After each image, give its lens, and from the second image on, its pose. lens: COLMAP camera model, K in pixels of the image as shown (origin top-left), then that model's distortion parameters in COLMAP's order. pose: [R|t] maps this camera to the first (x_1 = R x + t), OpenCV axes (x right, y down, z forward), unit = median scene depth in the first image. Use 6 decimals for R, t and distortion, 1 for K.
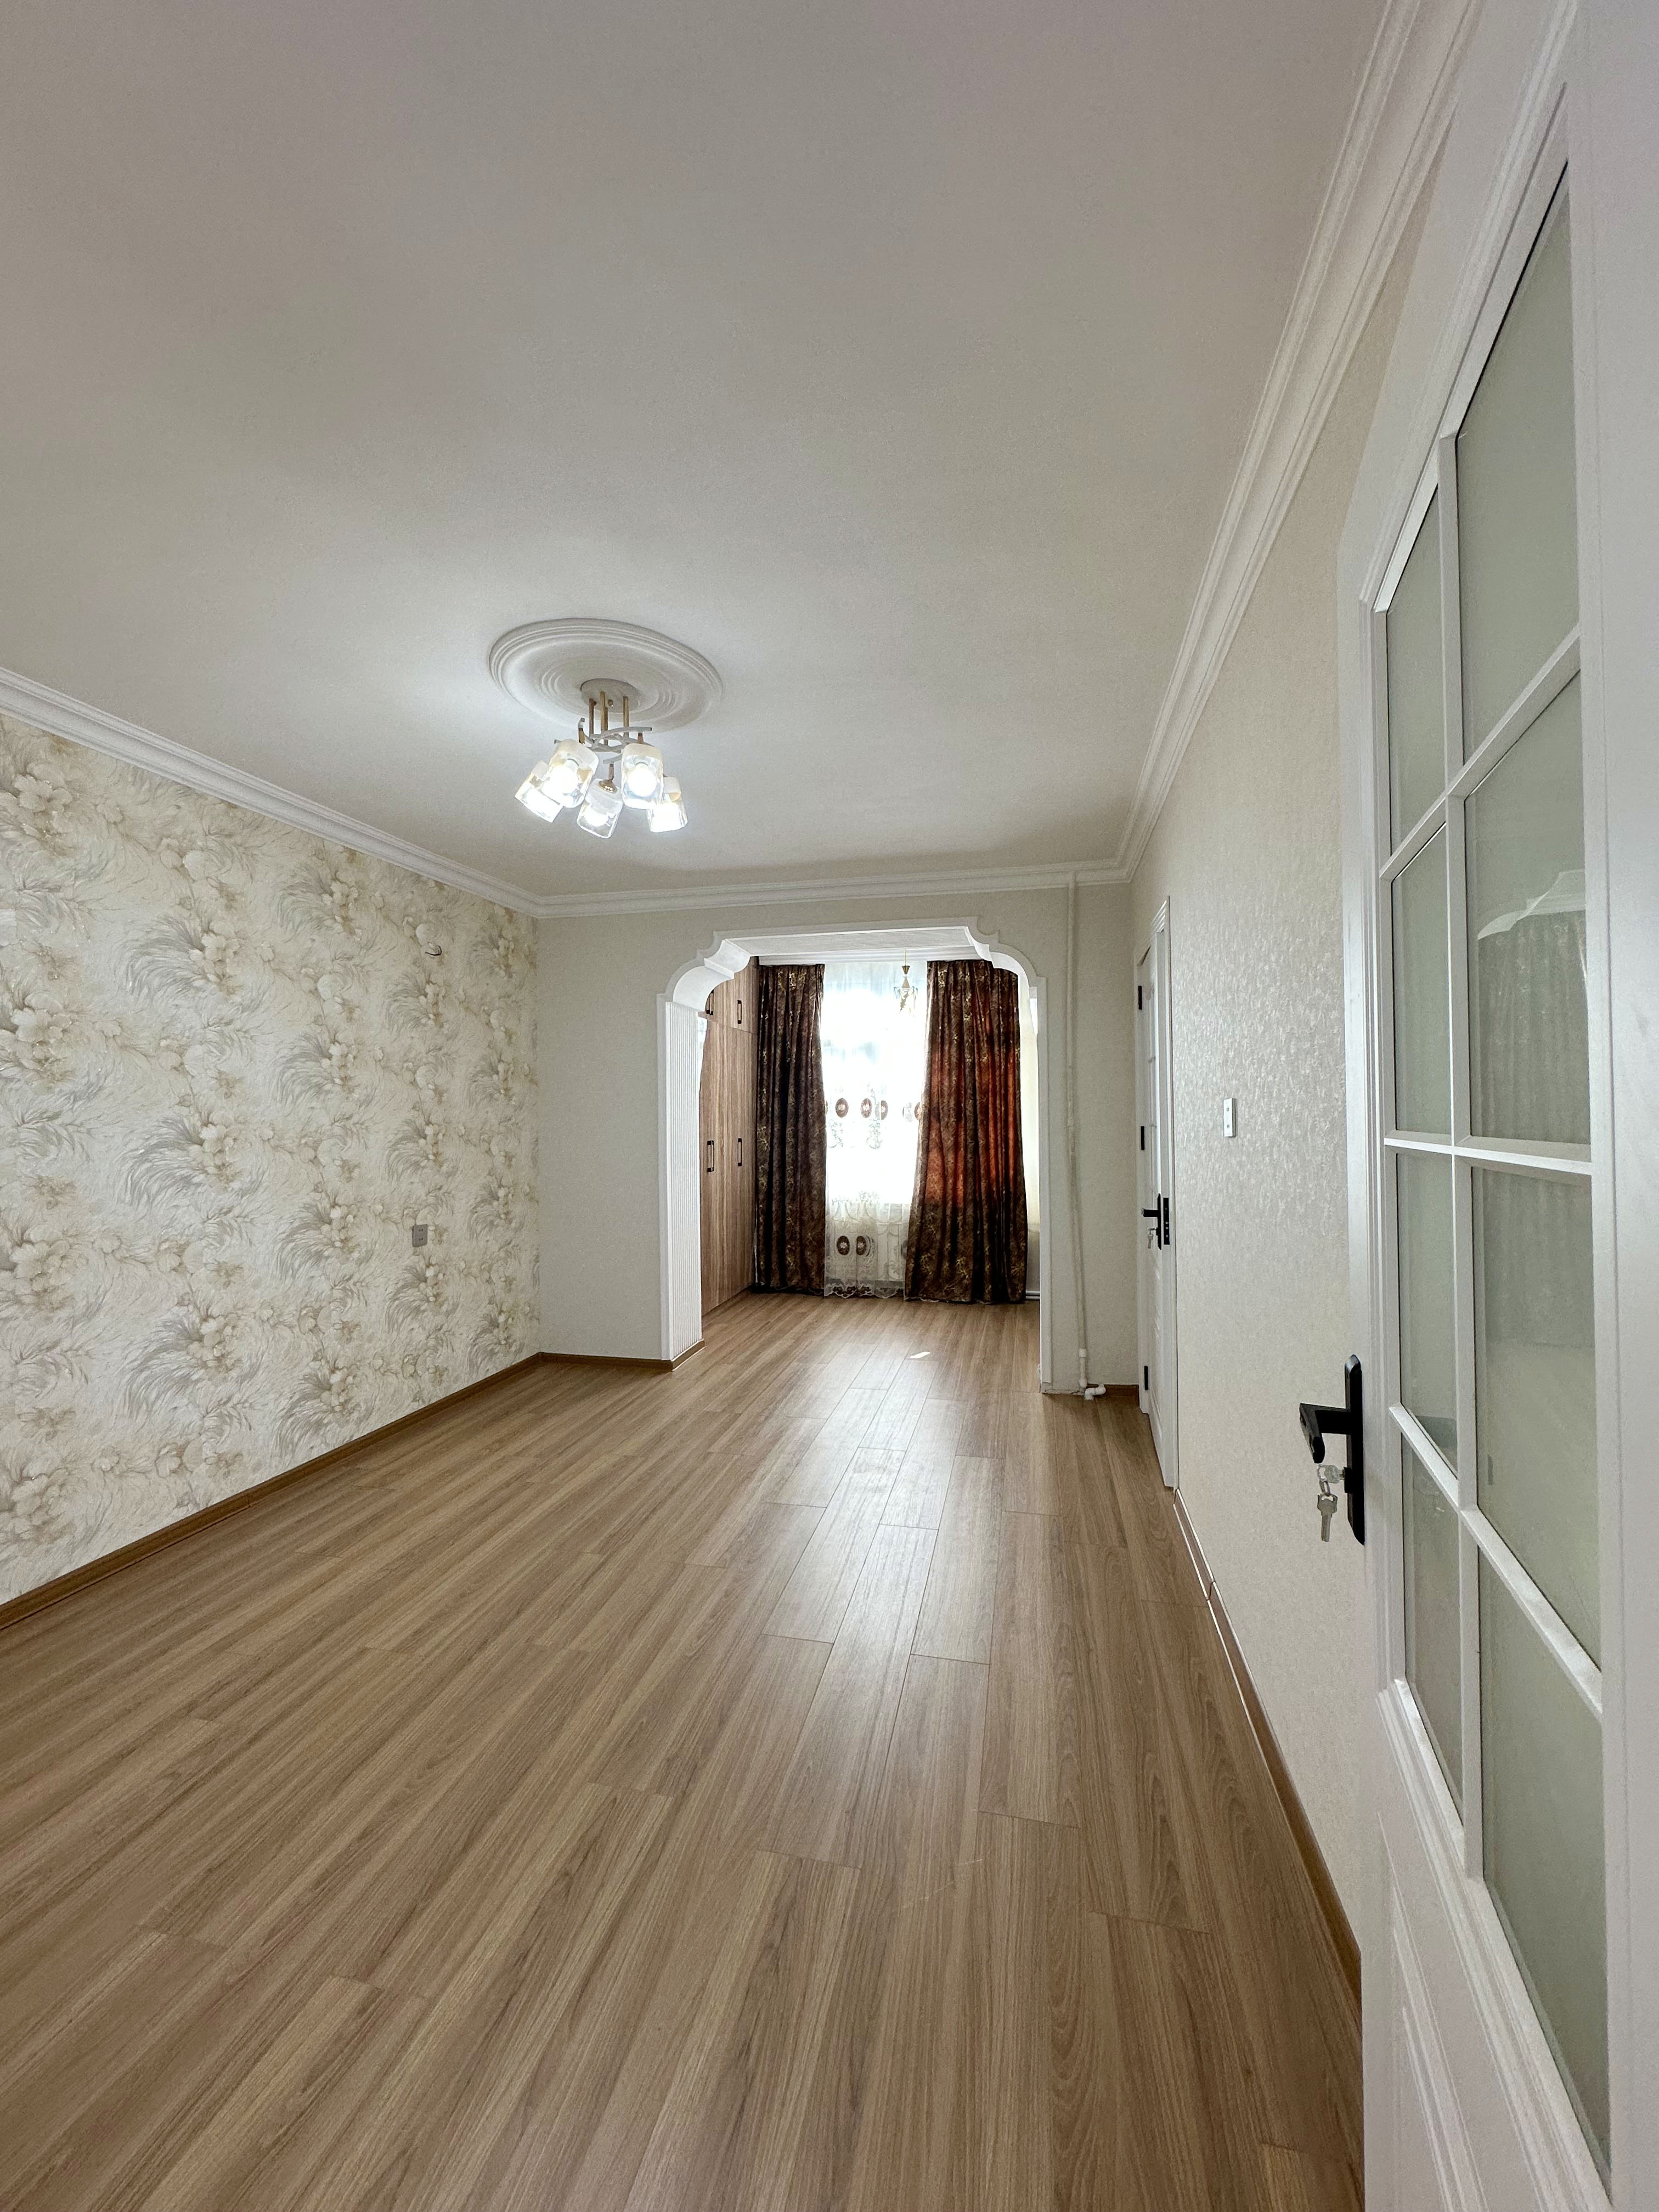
lens RADIAL K [[878.9, 0, 829.5], [0, 878.9, 1106.0], [0, 0, 1]] dist [-0.000094, 0.000023]
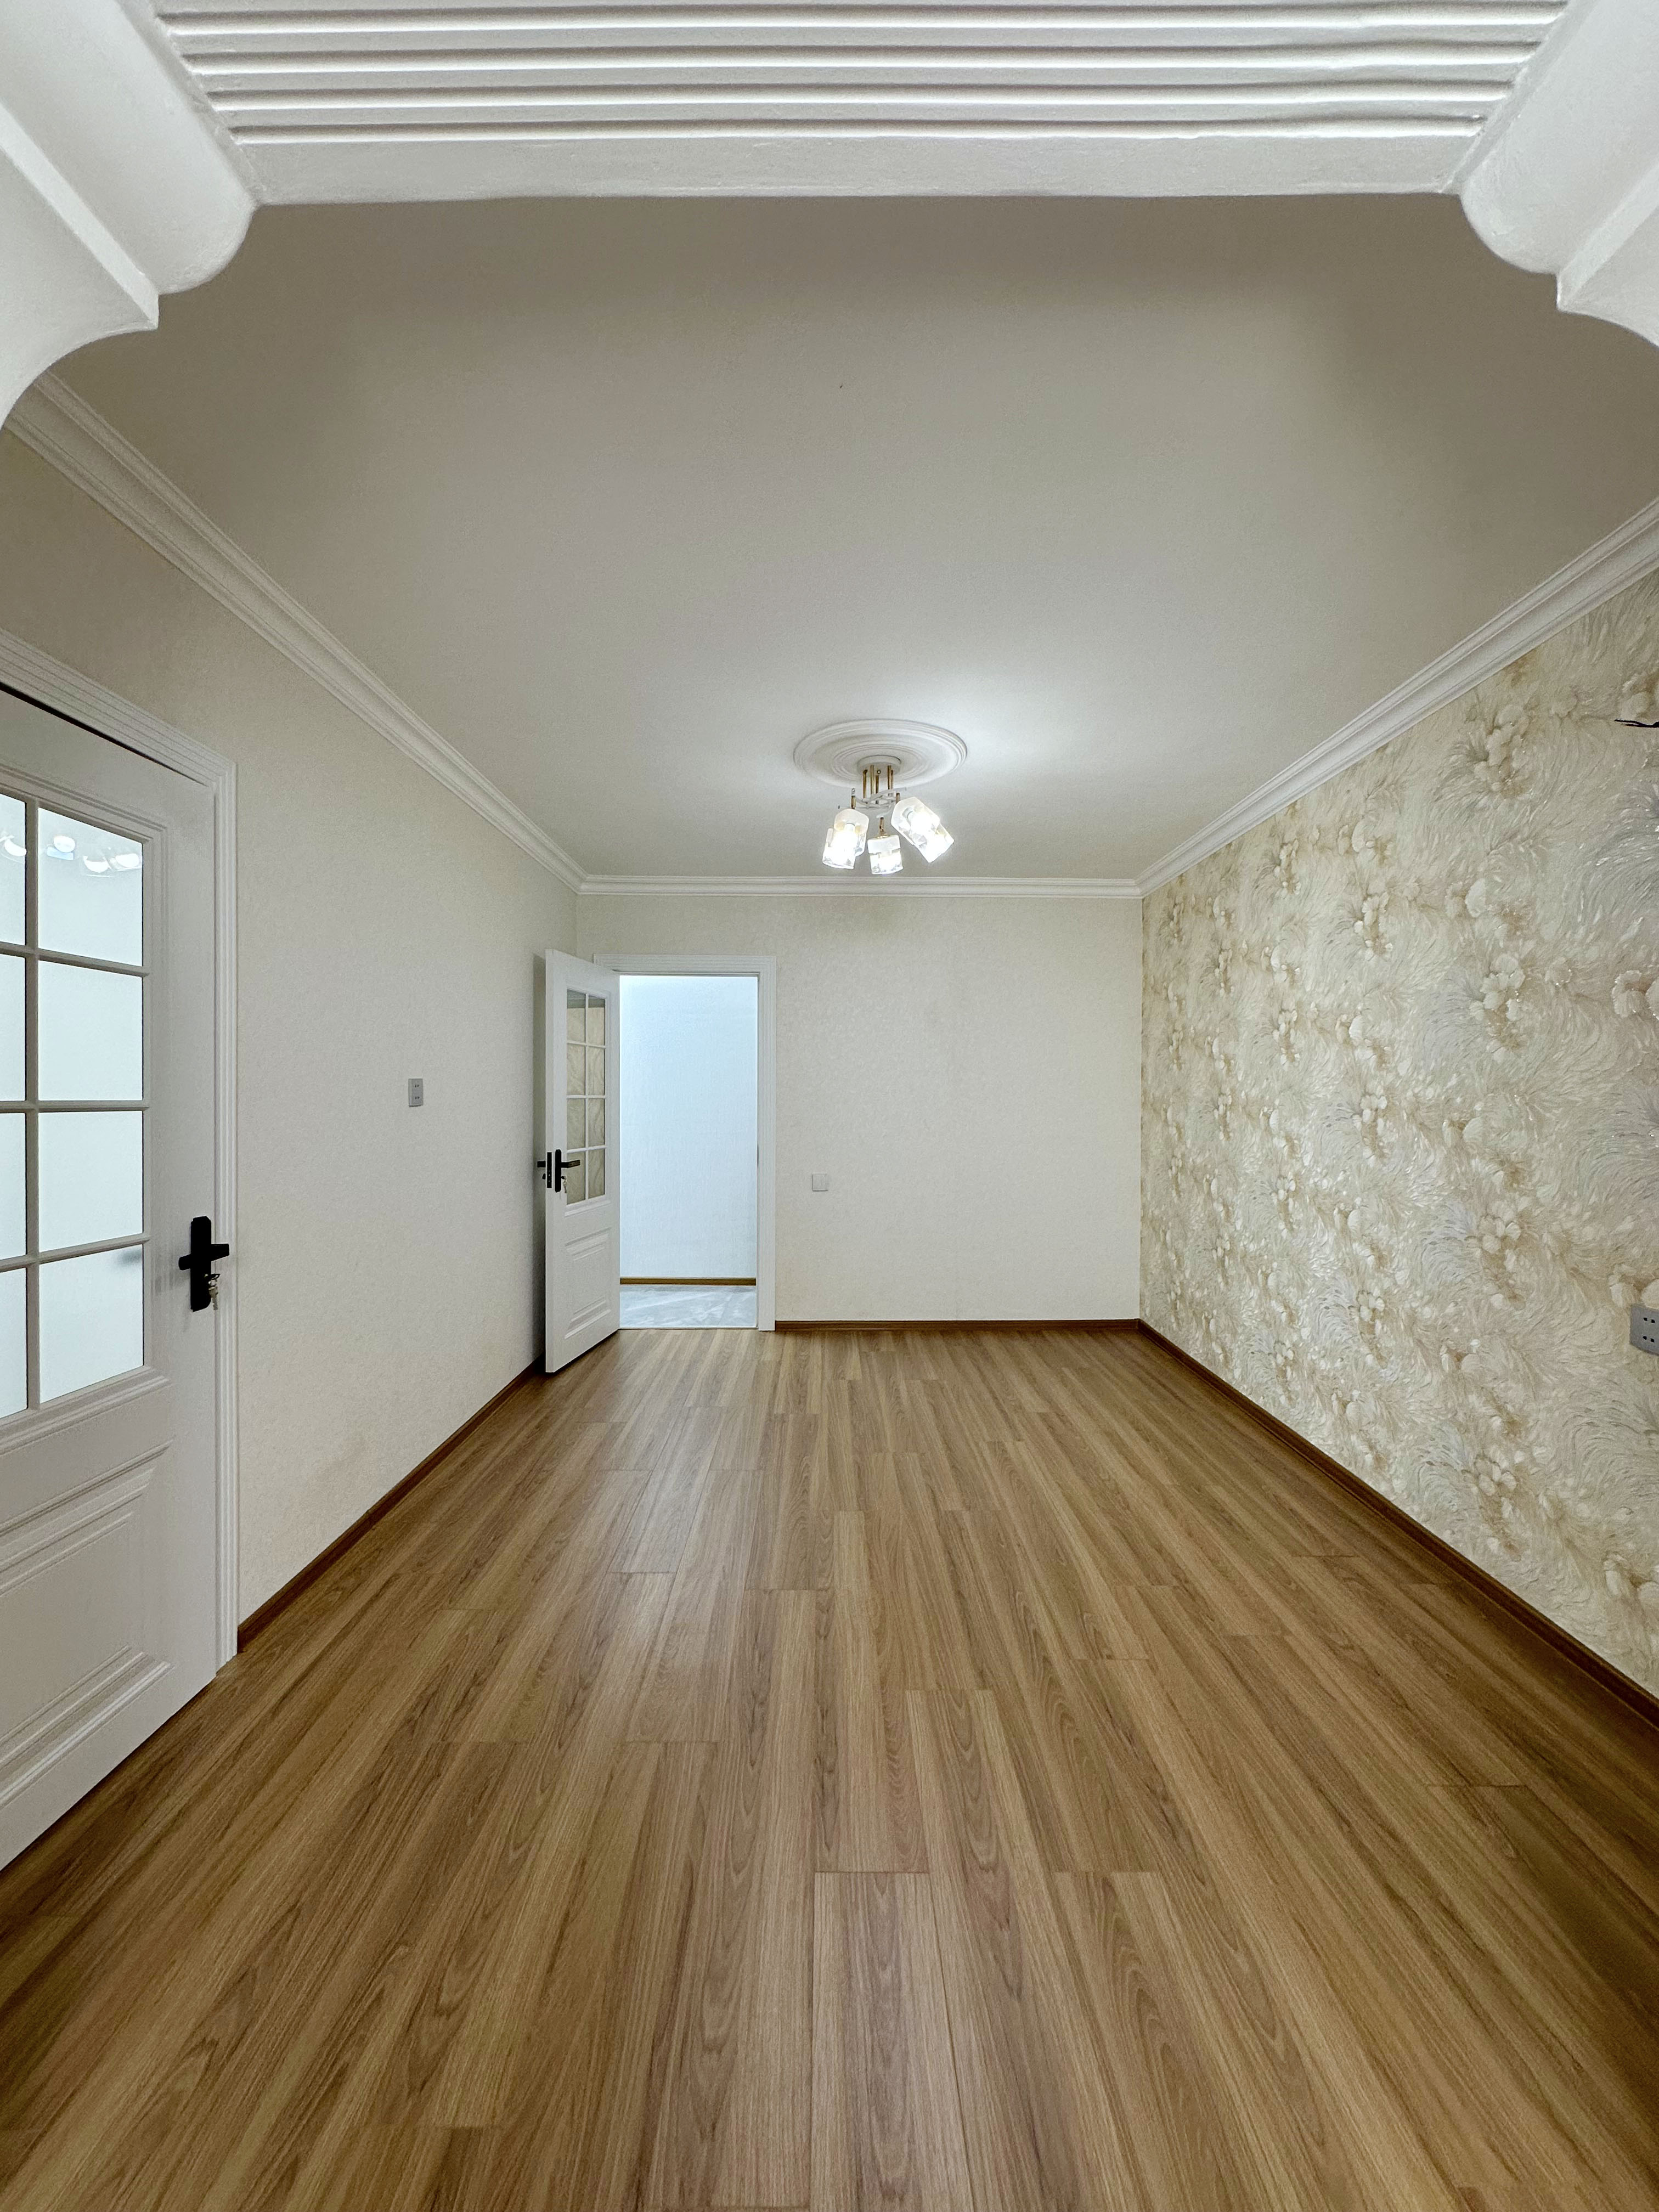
lens RADIAL K [[878.9, 0, 829.5], [0, 878.9, 1106.0], [0, 0, 1]] dist [-0.000094, 0.000023]
pose [[-0.973244, 0.008190, -0.229629, 0.095728], [0.008434, 0.999964, -0.000083, 0.027554], [0.229620, -0.002018, -0.973278, 1.720276]]
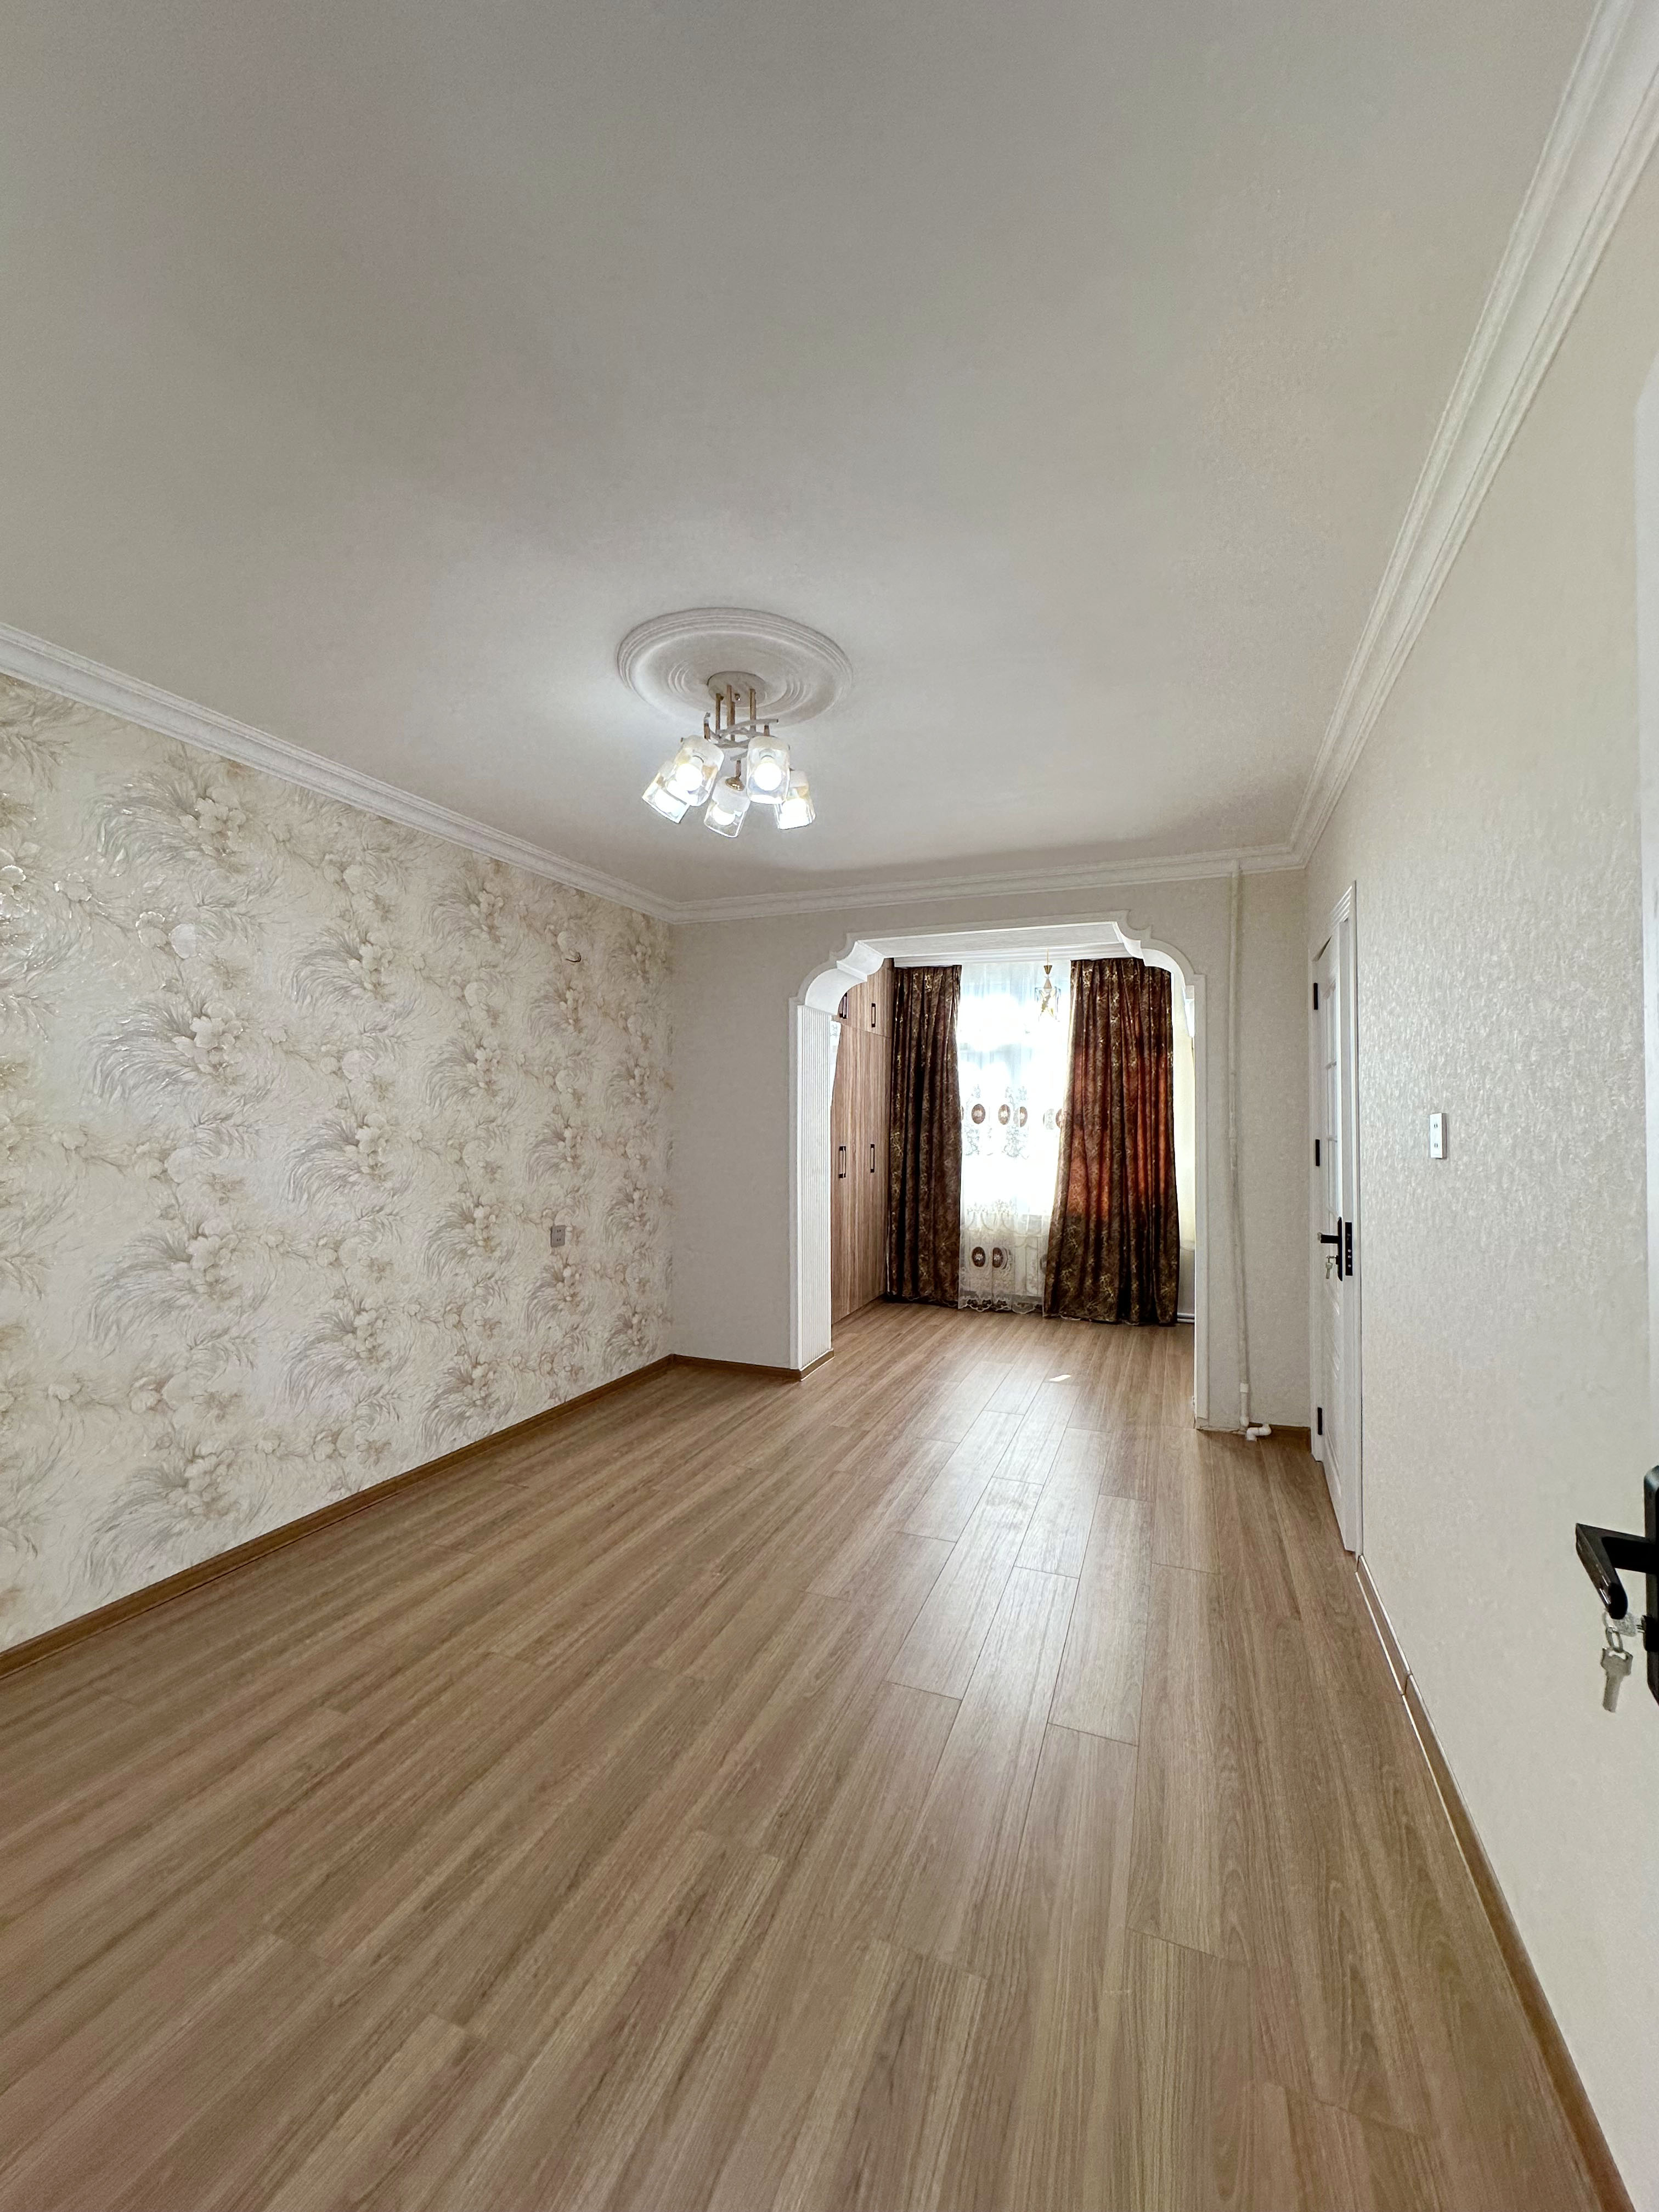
lens RADIAL K [[878.9, 0, 829.5], [0, 878.9, 1106.0], [0, 0, 1]] dist [-0.000094, 0.000023]
pose [[0.987951, 0.008996, -0.154507, 0.003169], [-0.009544, 0.999951, -0.002803, -0.005059], [0.154475, 0.004244, 0.987988, 0.047166]]
